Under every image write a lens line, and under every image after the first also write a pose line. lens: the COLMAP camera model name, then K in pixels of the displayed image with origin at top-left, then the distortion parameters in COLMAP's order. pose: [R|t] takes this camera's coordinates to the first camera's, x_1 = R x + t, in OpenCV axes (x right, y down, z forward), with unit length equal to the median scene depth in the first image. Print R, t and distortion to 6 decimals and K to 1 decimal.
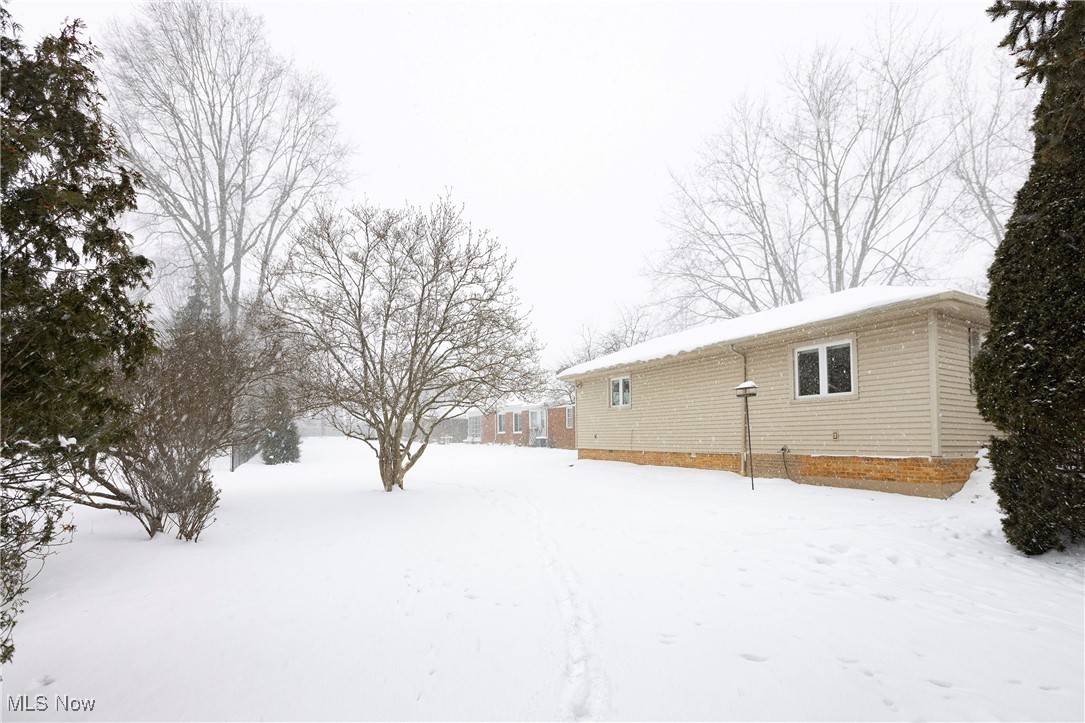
lens RADIAL K [[506.0, 0, 540.1], [0, 506.0, 364.5], [0, 0, 1]] dist [0.002462, -0.000683]
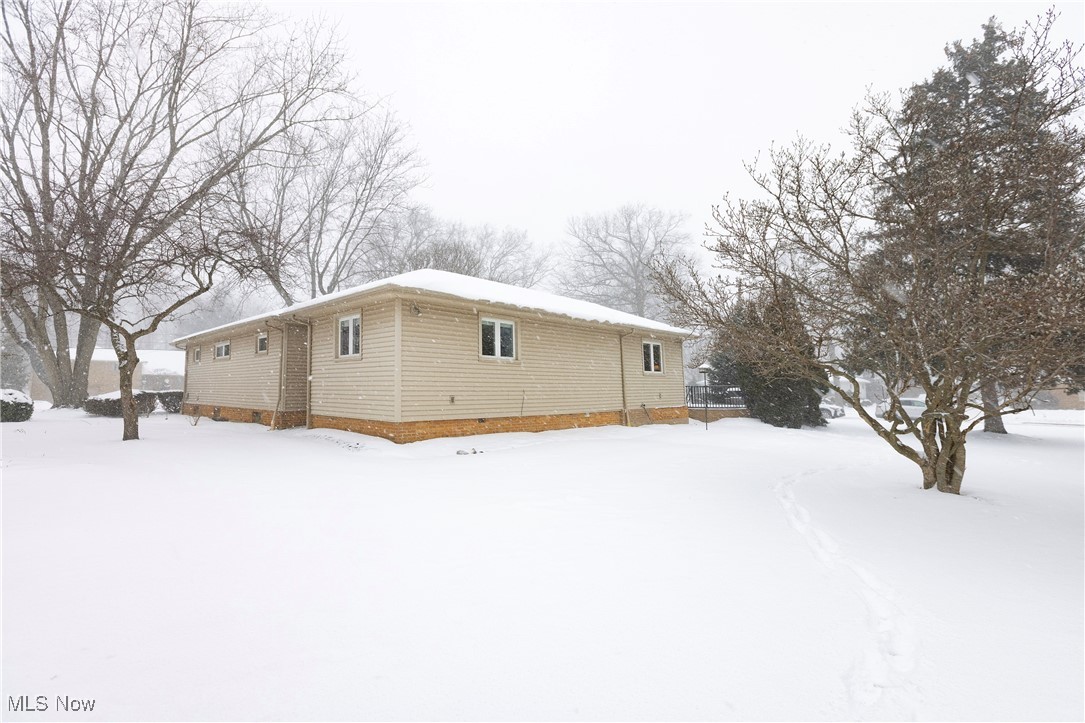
lens RADIAL K [[506.0, 0, 541.8], [0, 506.0, 353.6], [0, 0, 1]] dist [0.002462, -0.000683]
pose [[-0.332050, 0.069428, 0.940703, -0.641643], [-0.132544, 0.983959, -0.119406, 0.177241], [-0.933903, -0.164333, -0.317521, 1.346522]]
